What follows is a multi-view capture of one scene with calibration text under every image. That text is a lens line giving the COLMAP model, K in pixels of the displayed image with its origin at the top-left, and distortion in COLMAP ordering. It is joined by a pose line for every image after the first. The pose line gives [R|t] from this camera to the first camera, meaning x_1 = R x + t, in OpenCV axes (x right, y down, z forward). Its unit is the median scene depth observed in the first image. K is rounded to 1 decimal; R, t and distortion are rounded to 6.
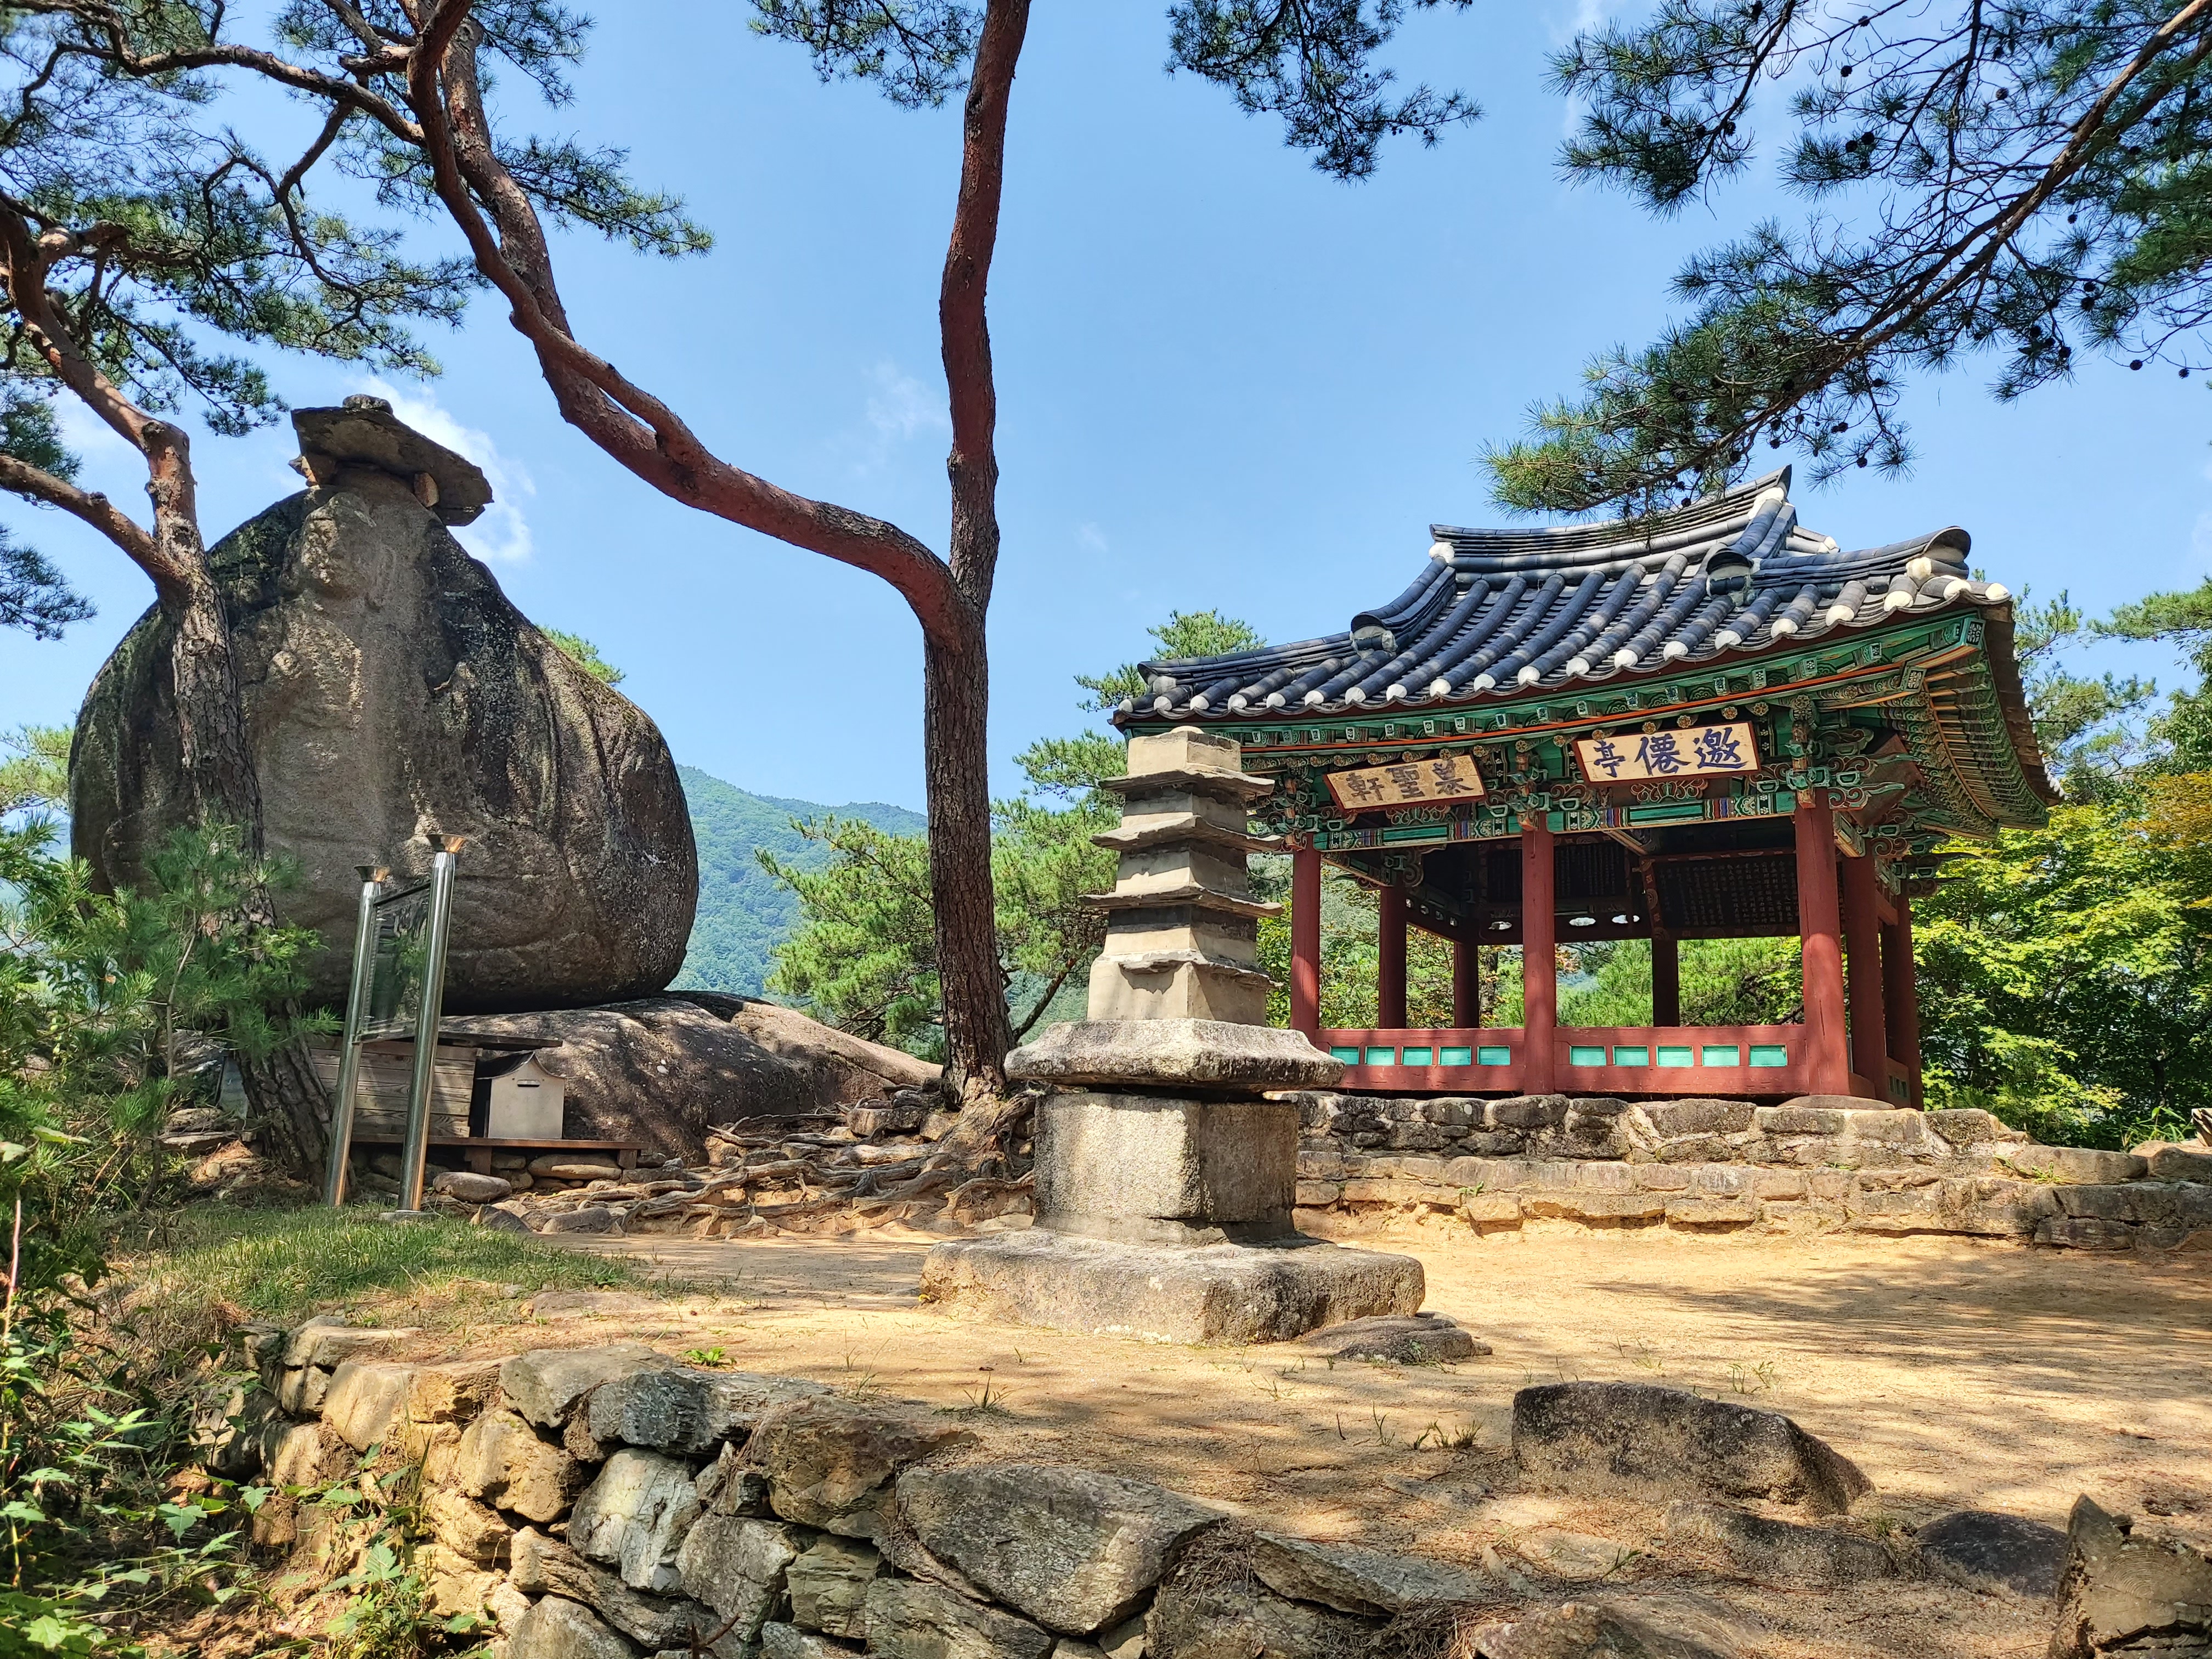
lens RADIAL K [[1607.4, 0, 1109.1], [0, 1607.4, 831.2], [0, 0, 1]] dist [0.059766, -0.036756]
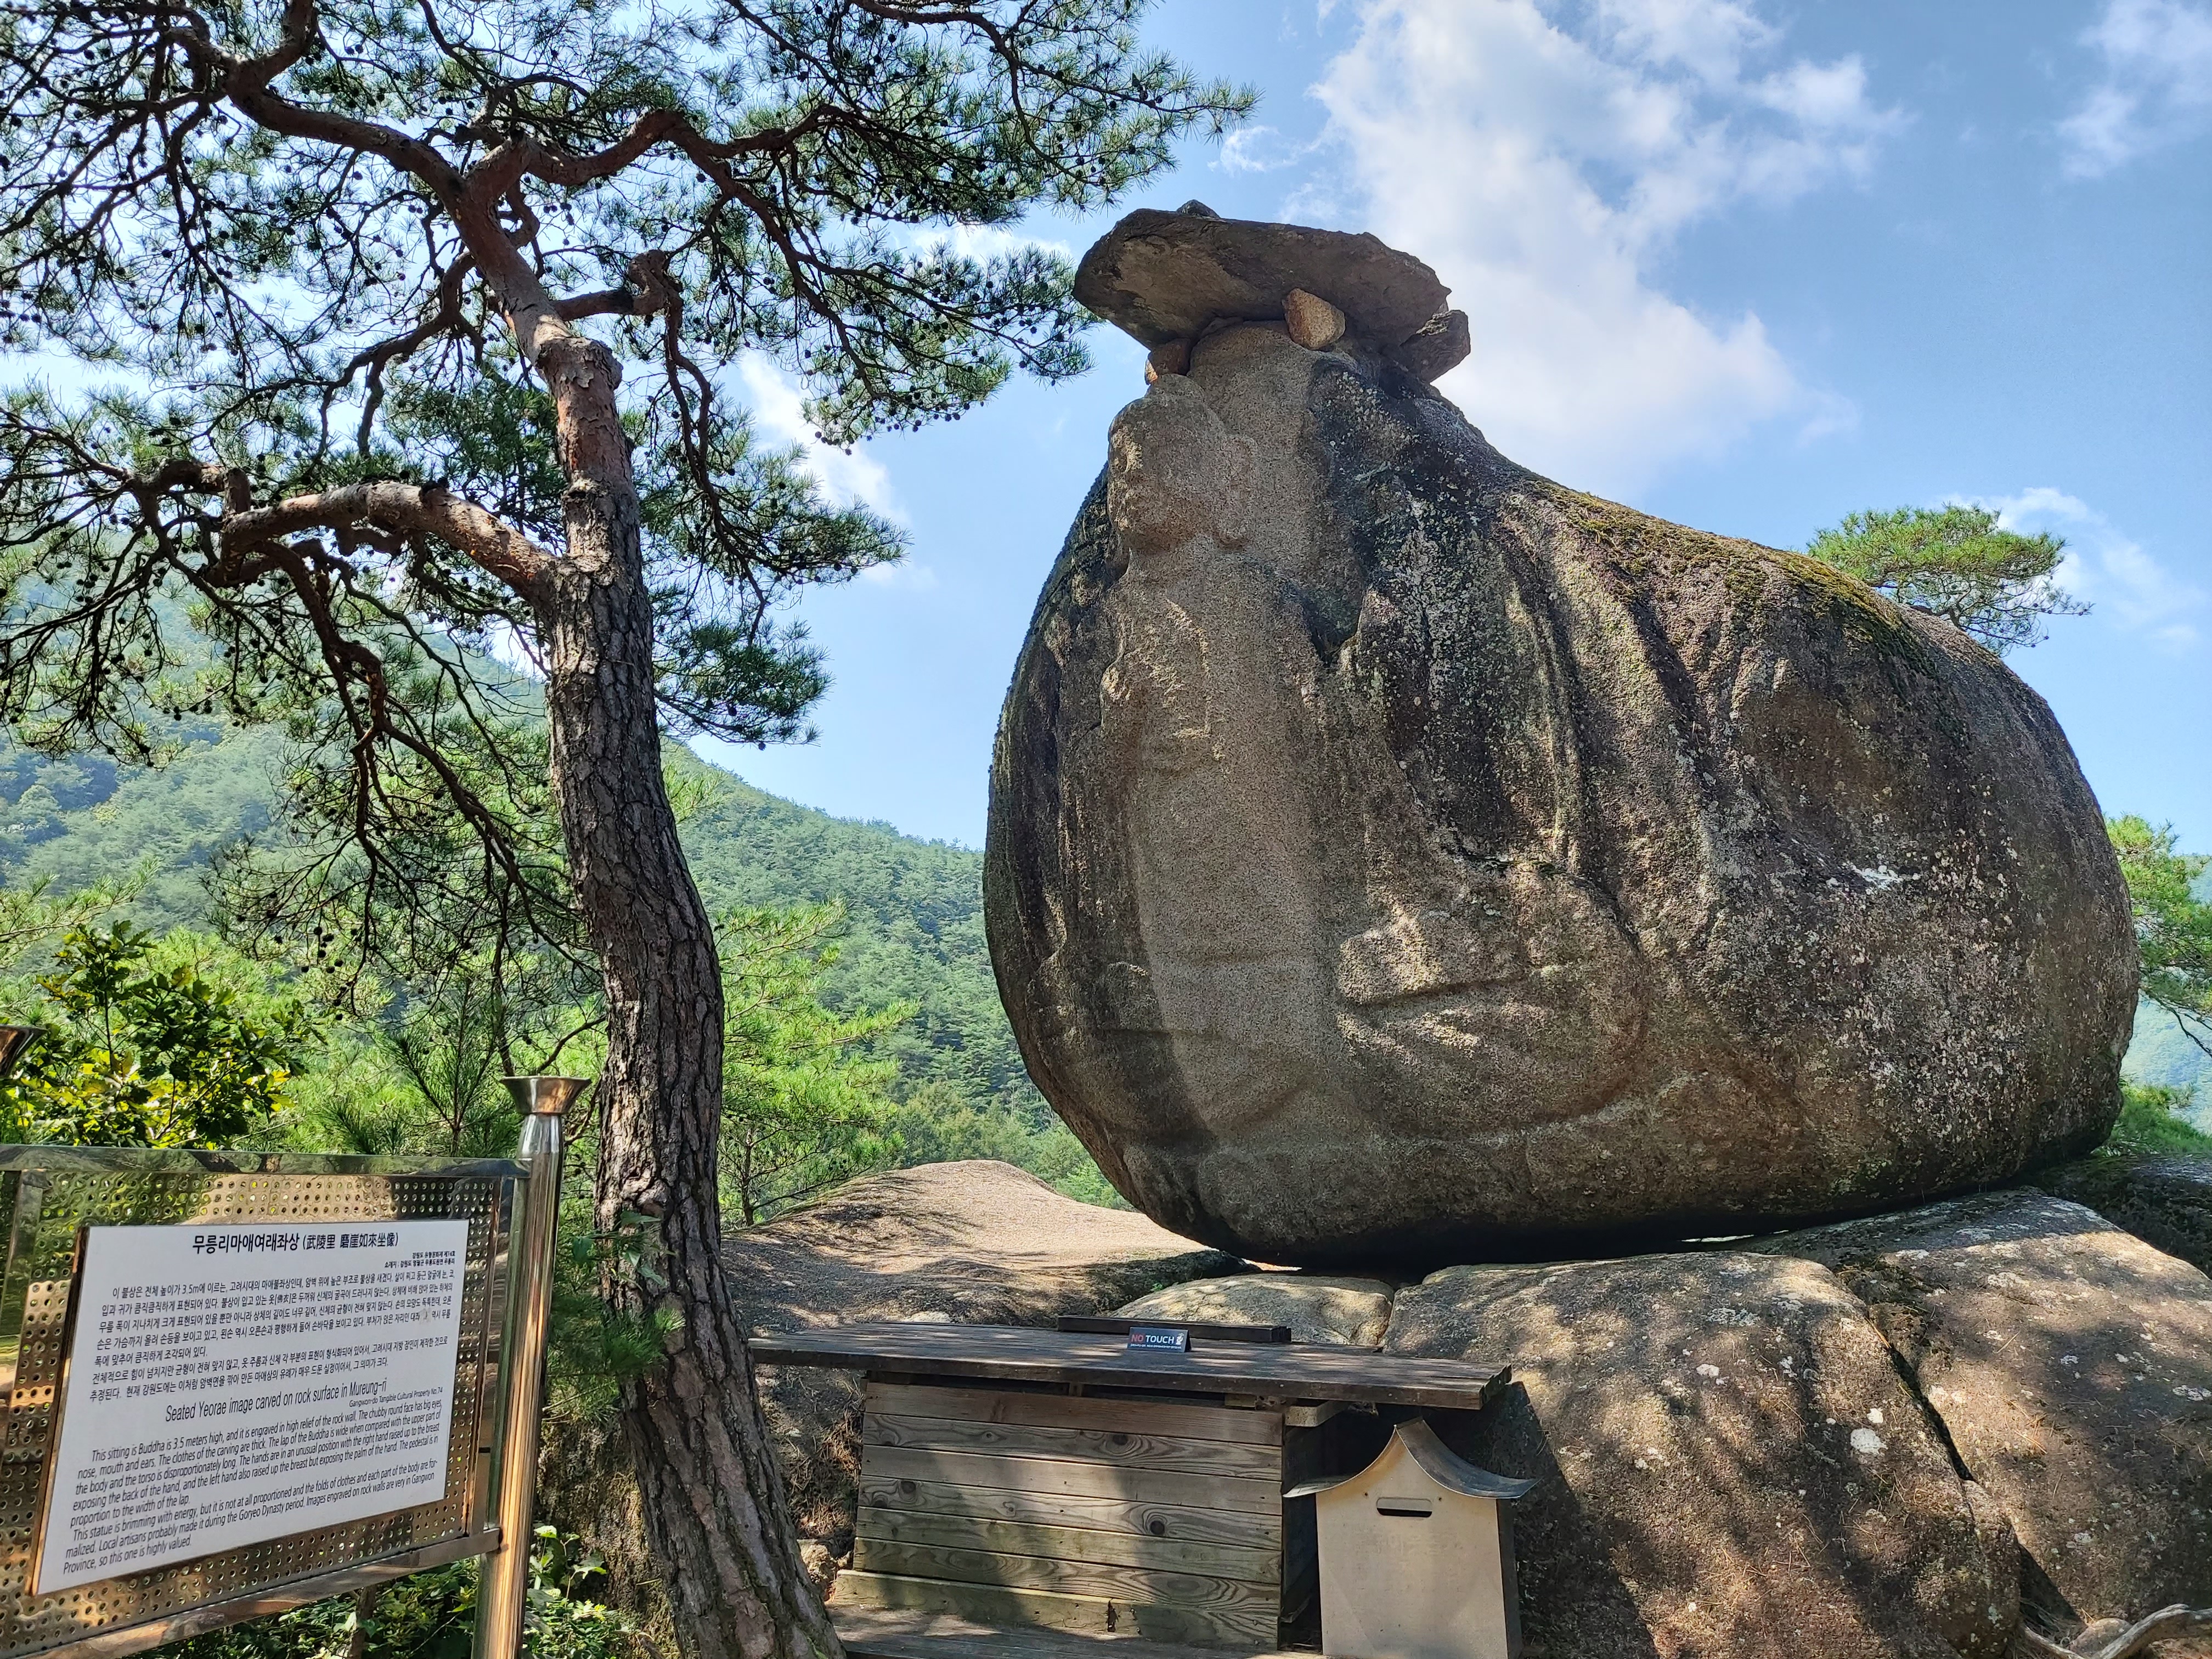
lens RADIAL K [[1607.4, 0, 1128.1], [0, 1607.4, 833.9], [0, 0, 1]] dist [0.059766, -0.036756]
pose [[0.500858, -0.213360, -0.838820, -0.020196], [0.181595, 0.973474, -0.139180, 0.036294], [0.846265, -0.082616, 0.526318, 0.729209]]
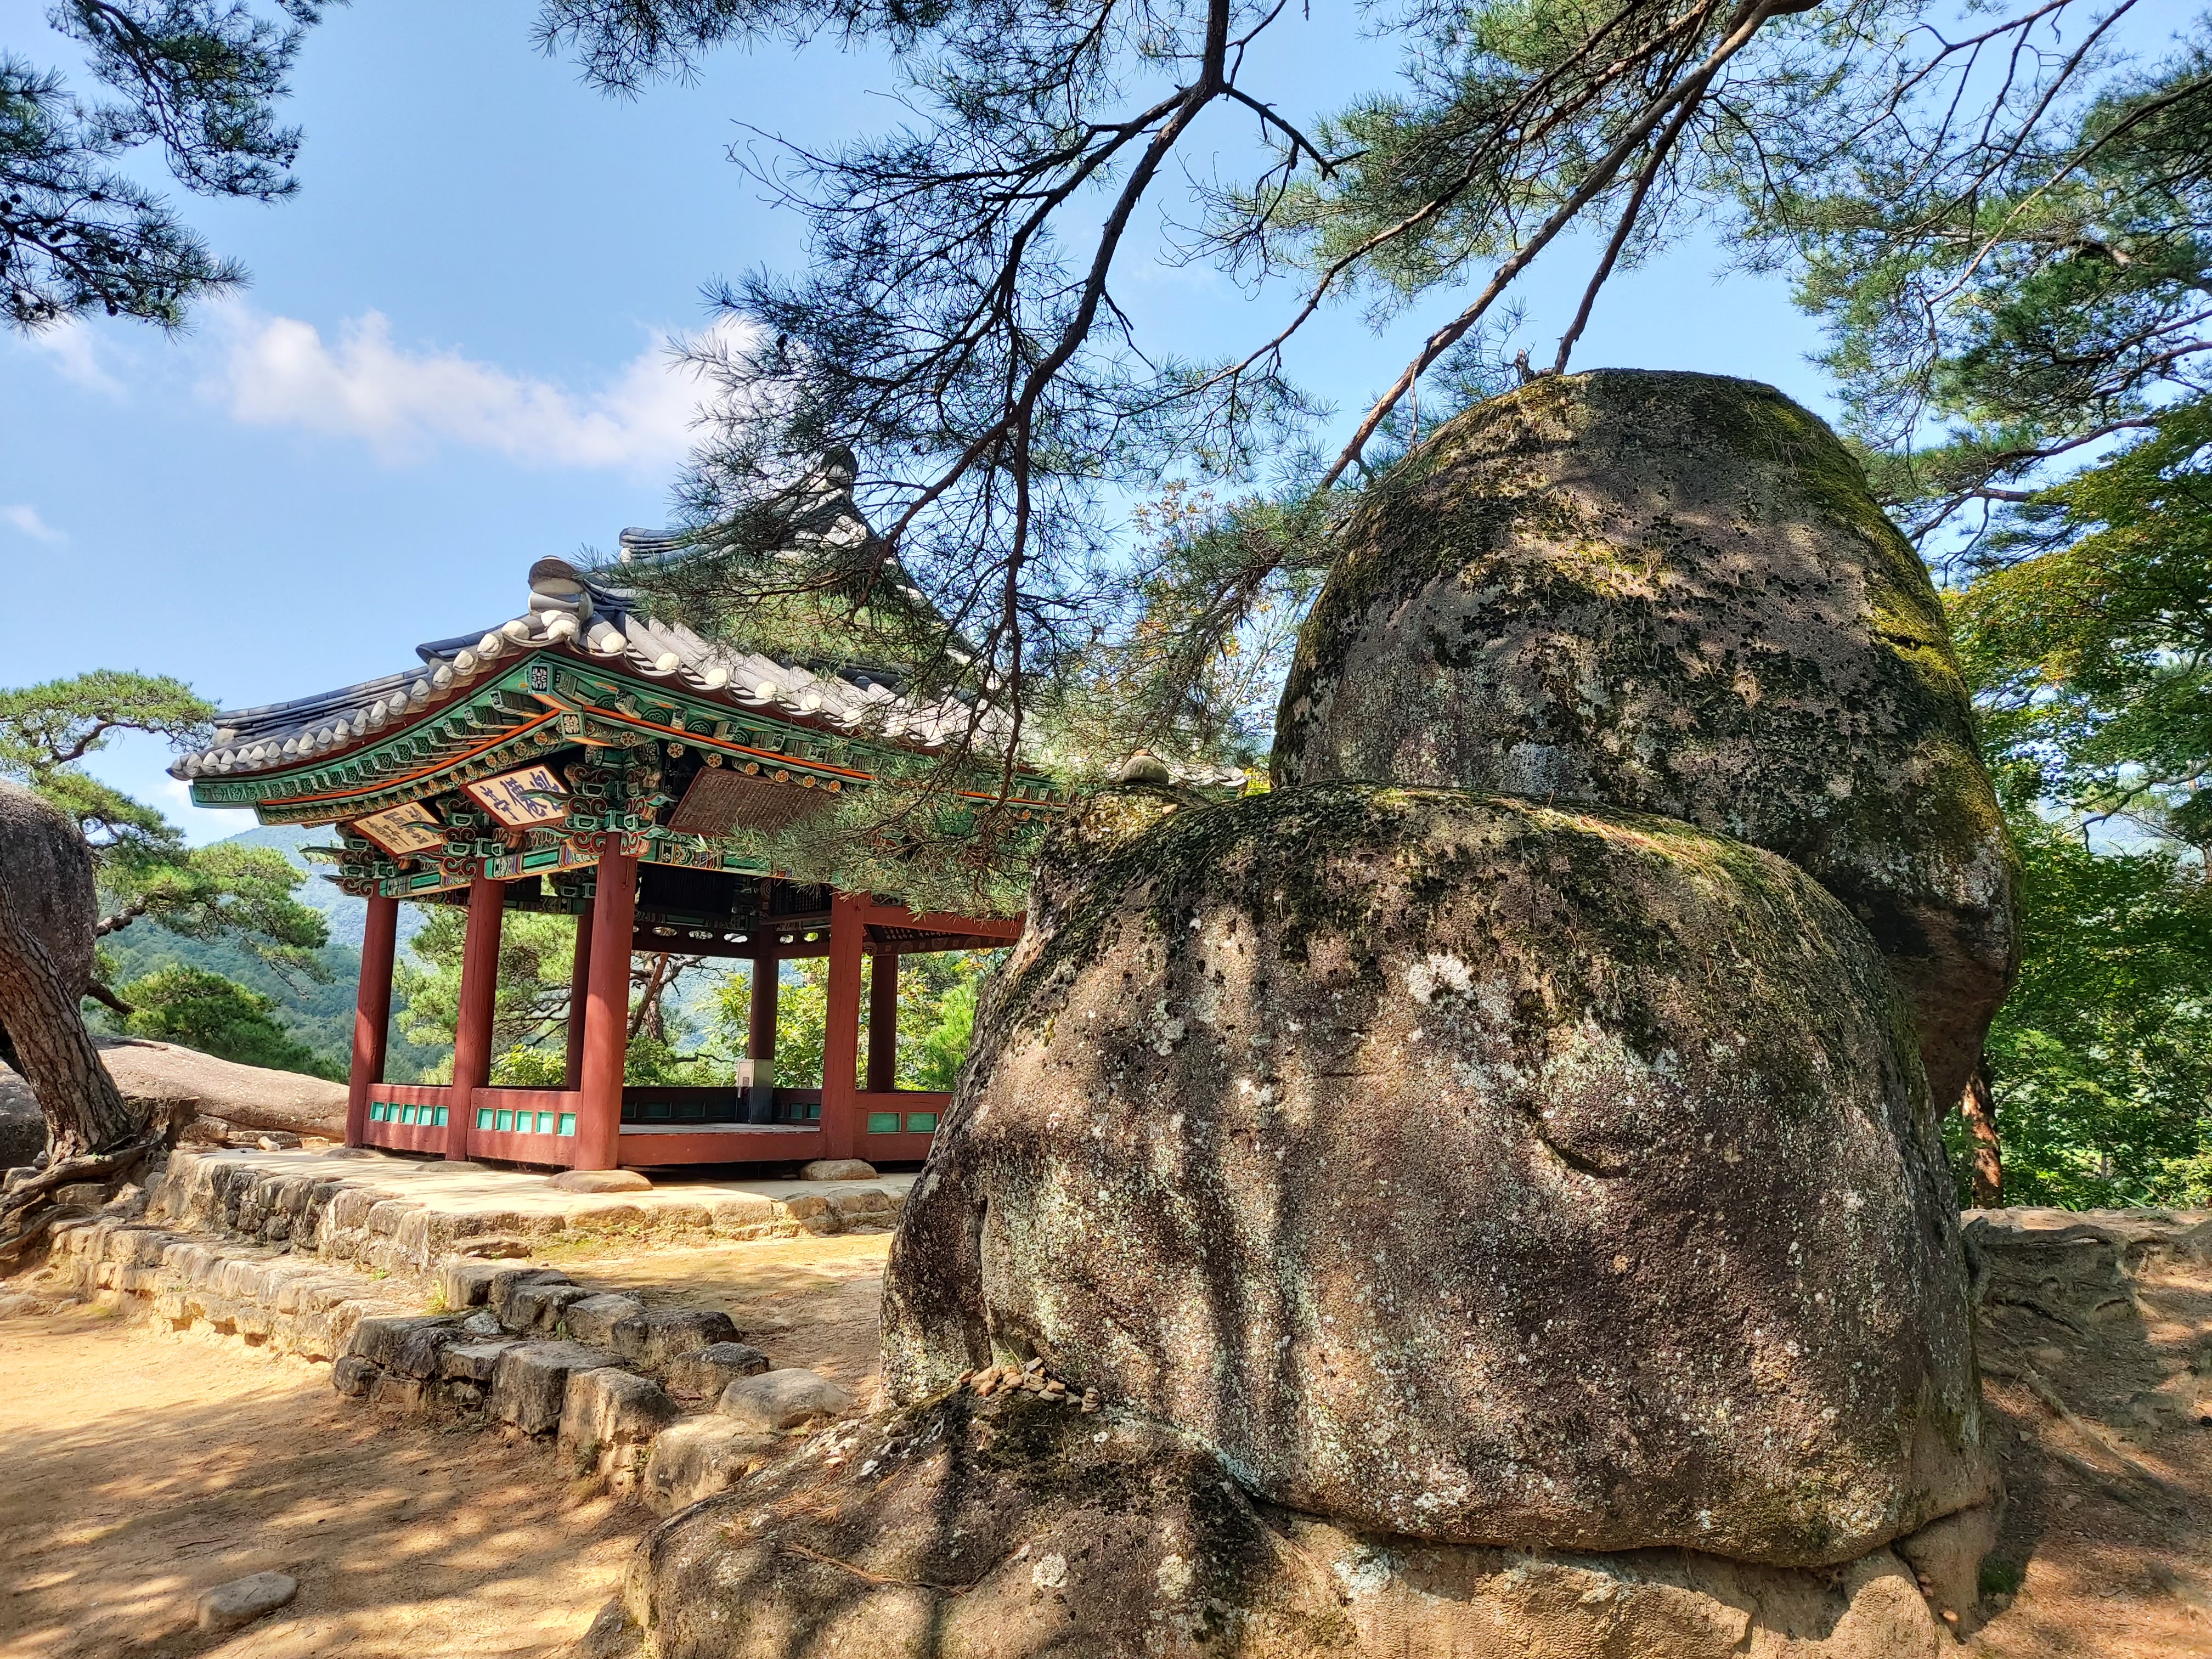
lens RADIAL K [[1607.4, 0, 1126.8], [0, 1607.4, 819.9], [0, 0, 1]] dist [0.059766, -0.036756]
pose [[0.975101, -0.058848, -0.213809, 0.851184], [0.069149, 0.996763, 0.041018, -0.047733], [0.210703, -0.054781, 0.976014, 0.153931]]
